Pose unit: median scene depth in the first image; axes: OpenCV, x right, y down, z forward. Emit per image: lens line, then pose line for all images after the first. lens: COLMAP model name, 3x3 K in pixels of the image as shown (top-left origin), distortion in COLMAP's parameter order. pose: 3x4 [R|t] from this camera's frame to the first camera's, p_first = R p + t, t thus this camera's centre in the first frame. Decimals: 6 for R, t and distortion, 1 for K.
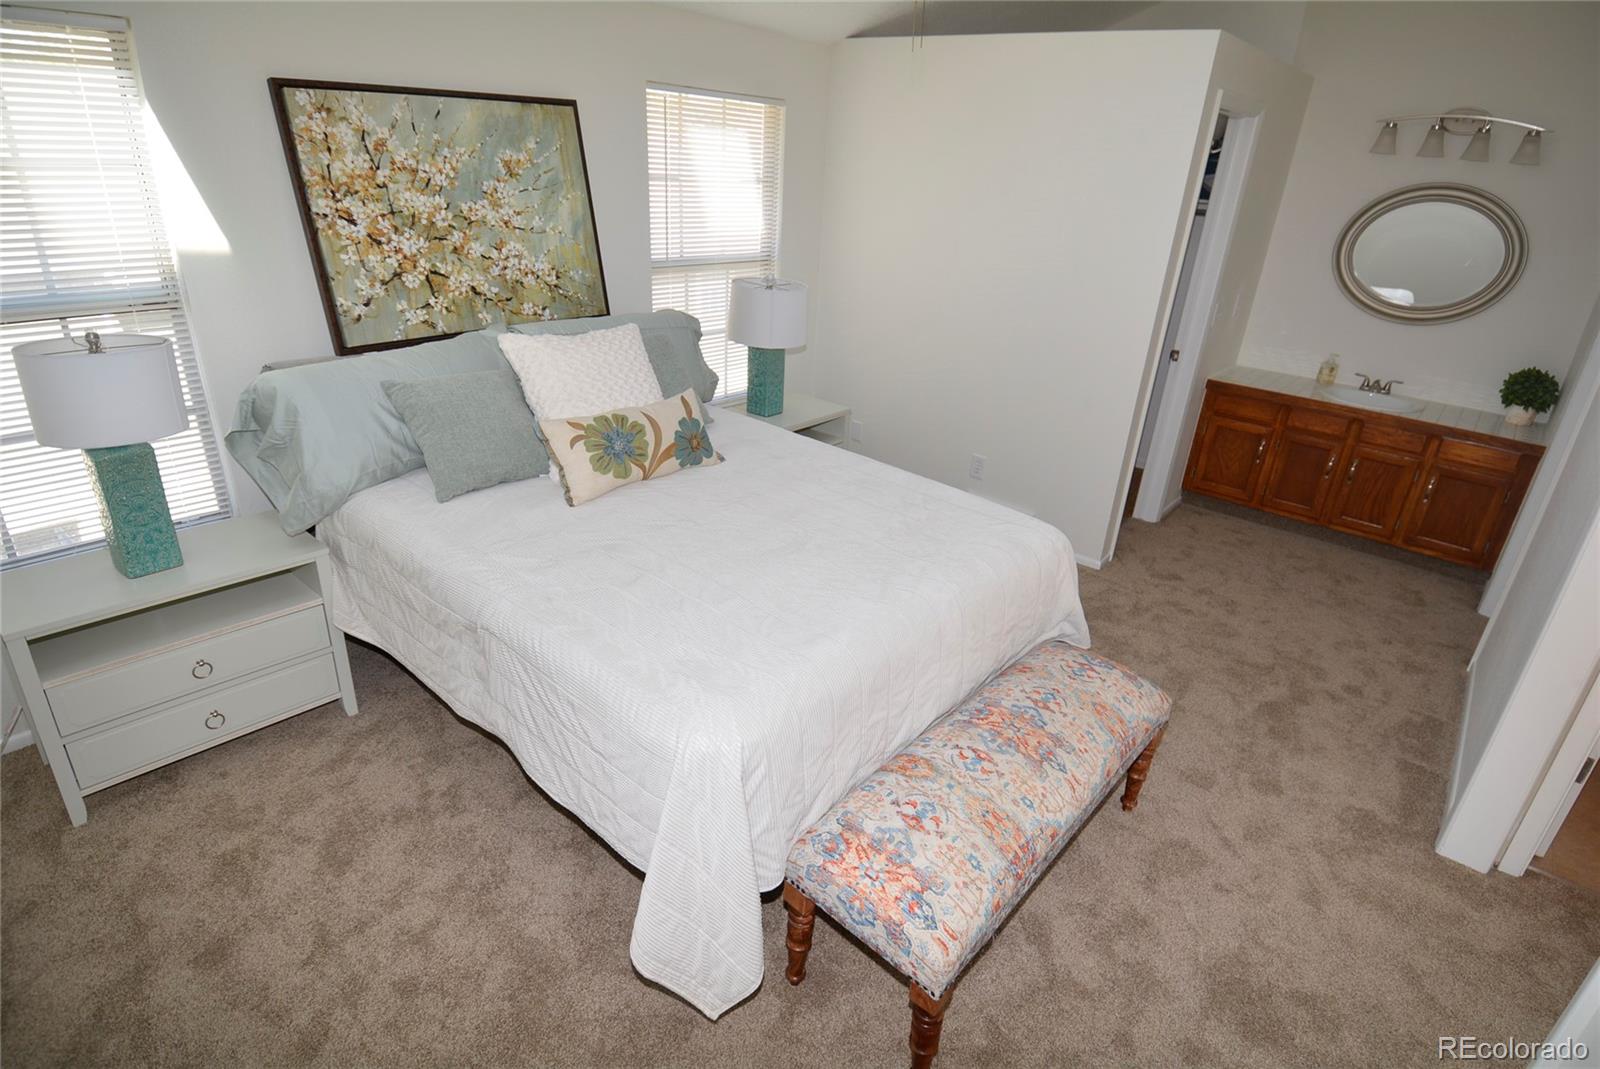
lens RADIAL K [[840.9, 0, 811.9], [0, 840.9, 539.0], [0, 0, 1]] dist [0.036312, -0.045618]
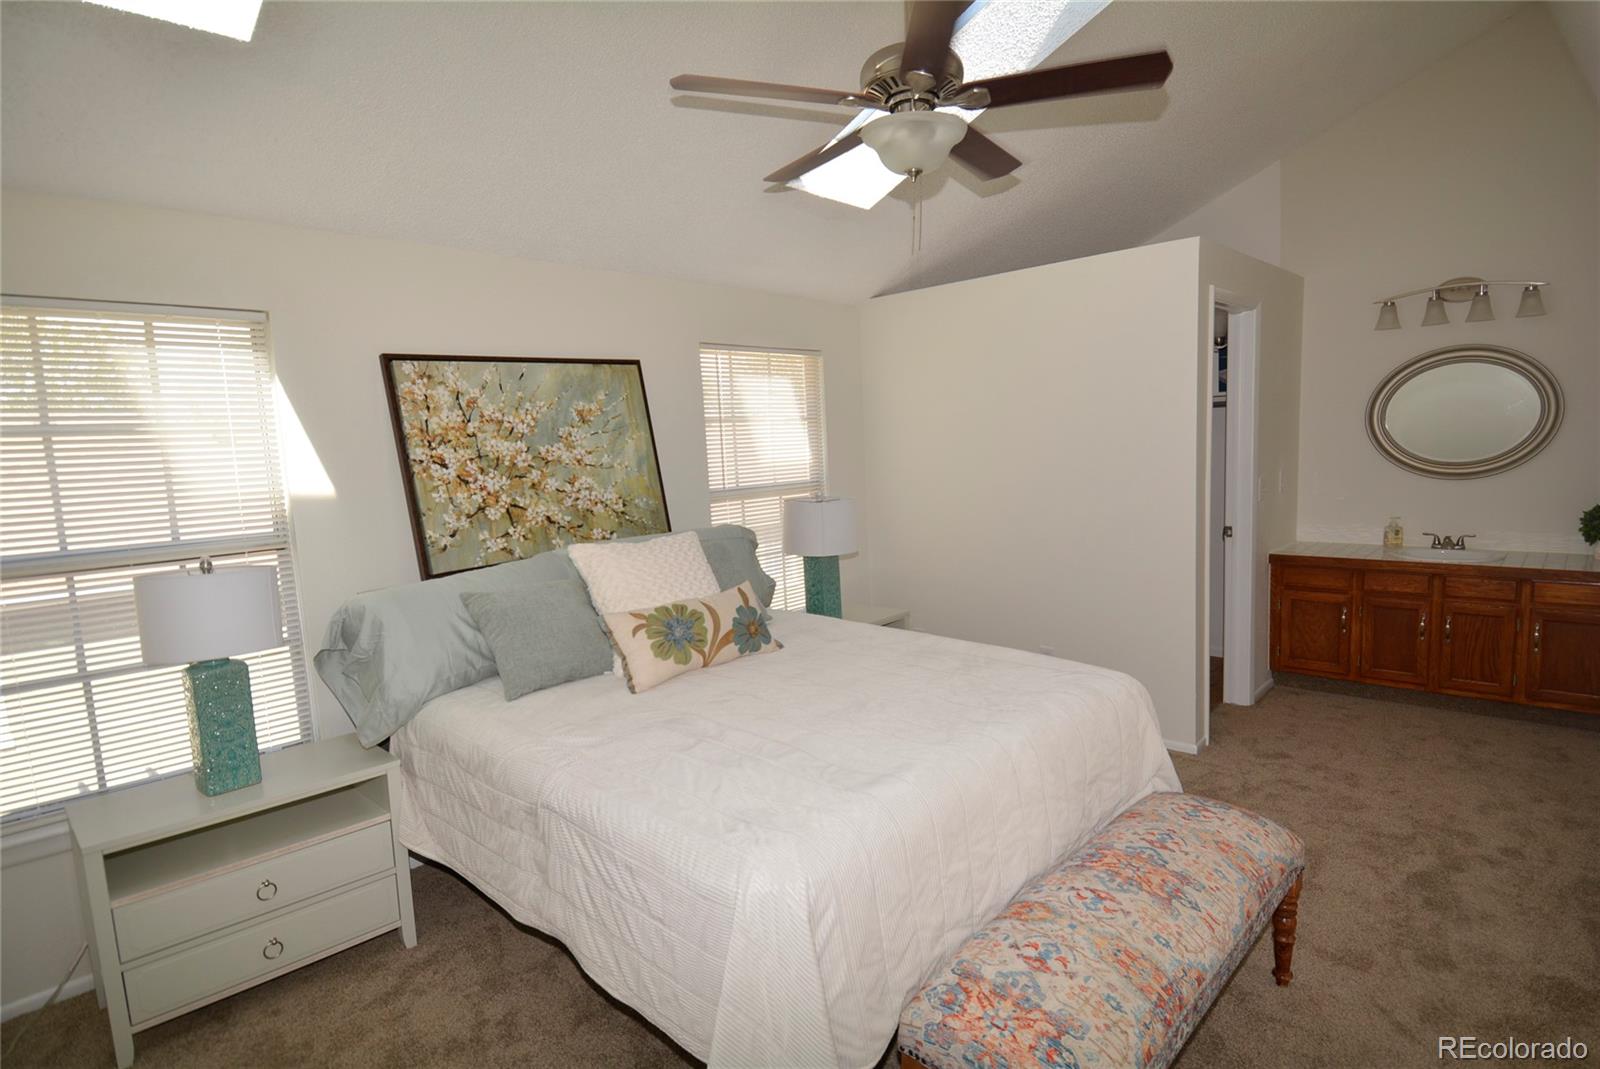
lens RADIAL K [[840.9, 0, 812.9], [0, 840.9, 540.3], [0, 0, 1]] dist [0.036312, -0.045618]
pose [[0.992616, -0.098655, -0.070572, 0.013913], [0.072204, 0.948066, -0.309769, 0.094031], [0.097467, 0.302386, 0.948189, 0.007016]]
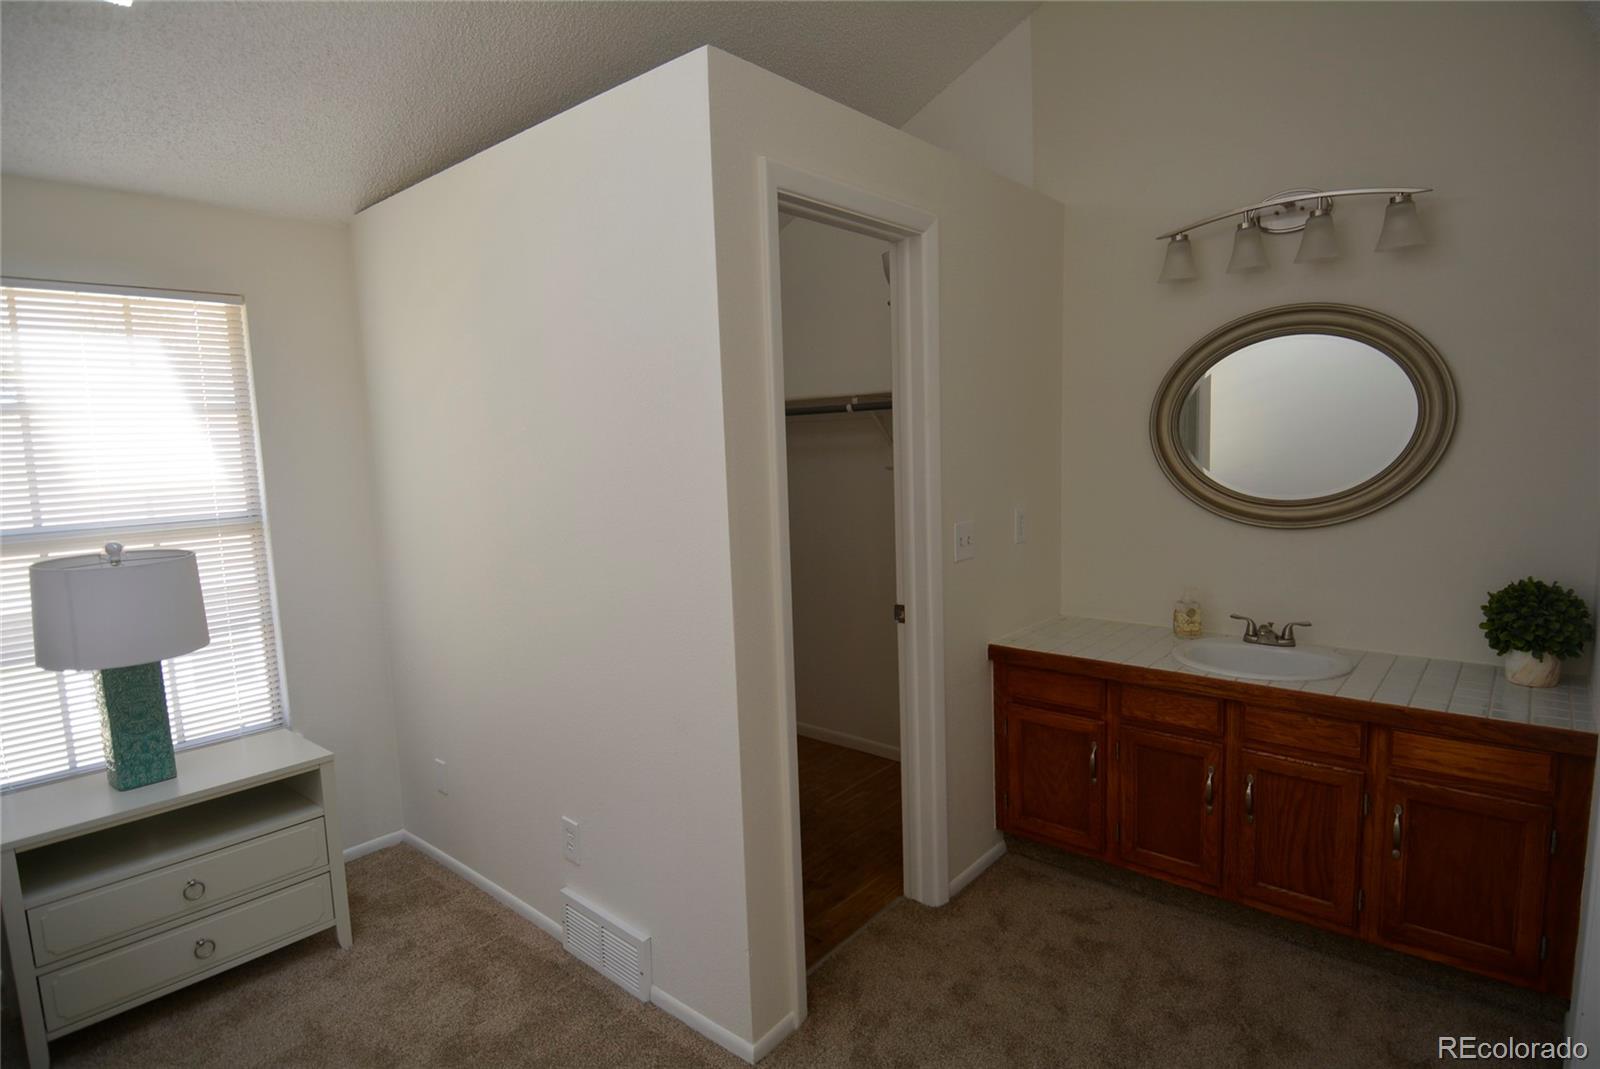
lens RADIAL K [[840.9, 0, 824.3], [0, 840.9, 517.8], [0, 0, 1]] dist [0.036312, -0.045618]
pose [[0.995614, -0.090574, -0.023427, 0.550370], [0.078693, 0.946203, -0.313858, -0.139122], [0.050594, 0.310638, 0.949181, 0.582303]]
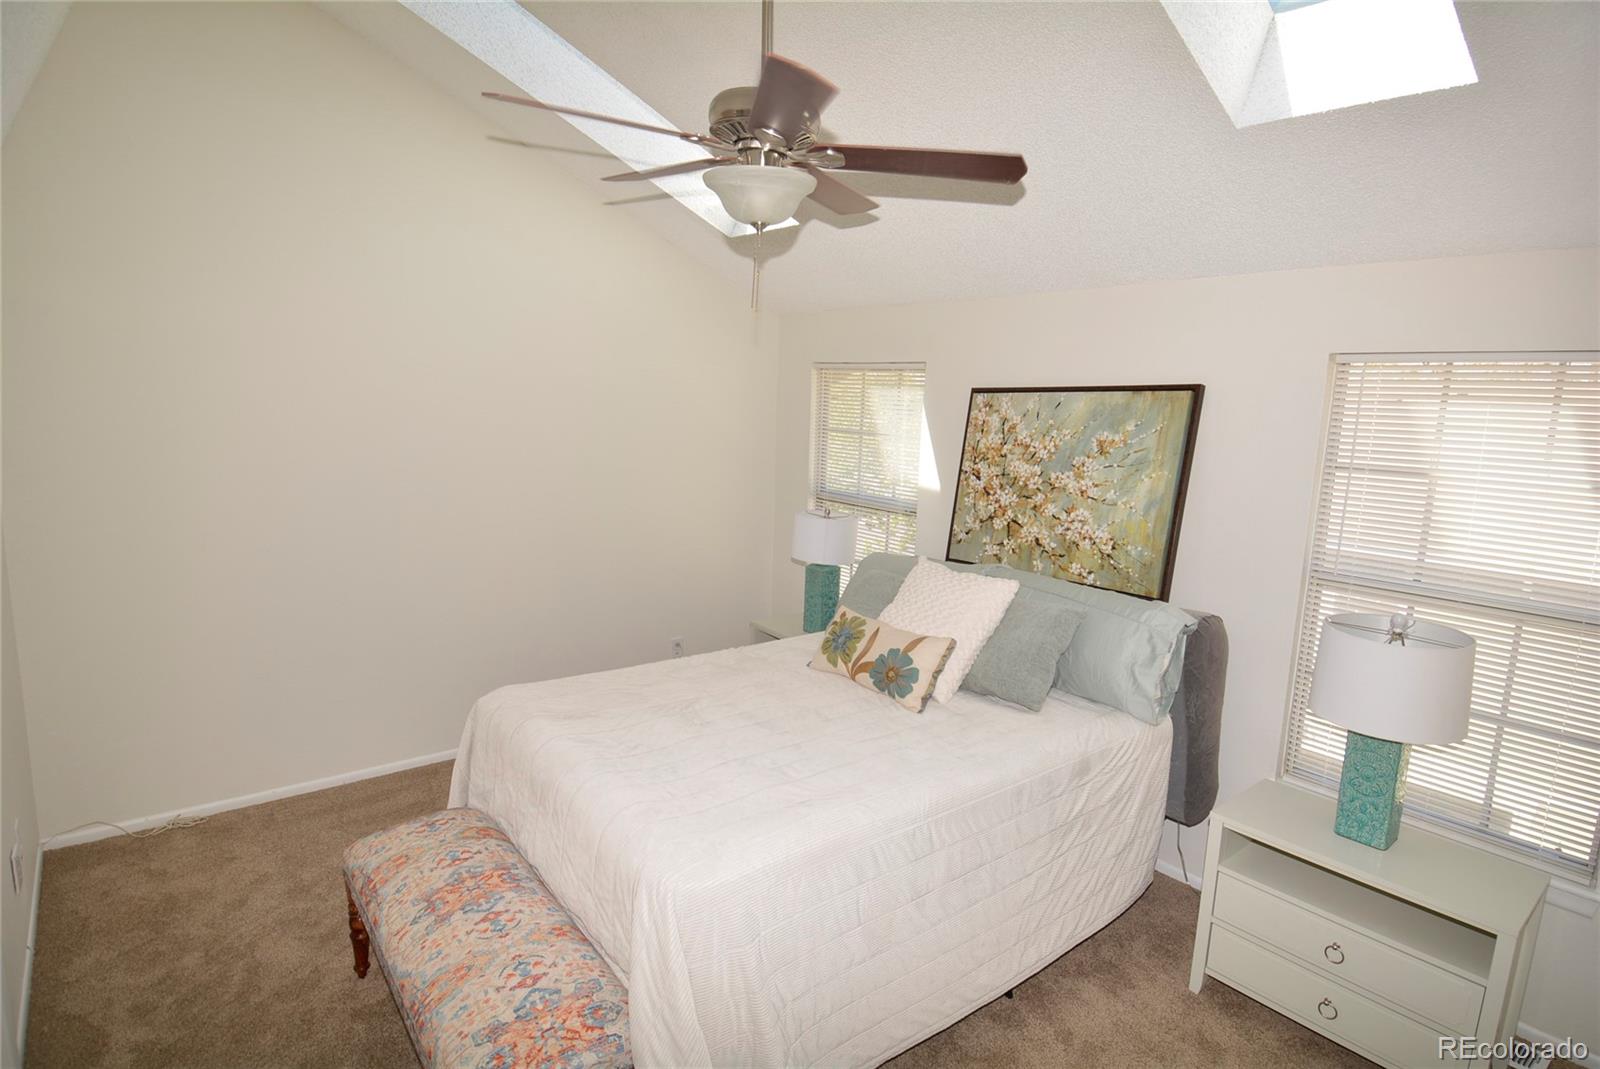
lens RADIAL K [[786.8, 0, 790.4], [0, 786.8, 544.5], [0, 0, 1]] dist [0.006458, 0.000607]
pose [[-0.188981, 0.100310, -0.976844, 0.723669], [-0.451989, 0.874243, 0.177216, -0.329757], [0.871775, 0.475014, -0.119876, 0.839127]]
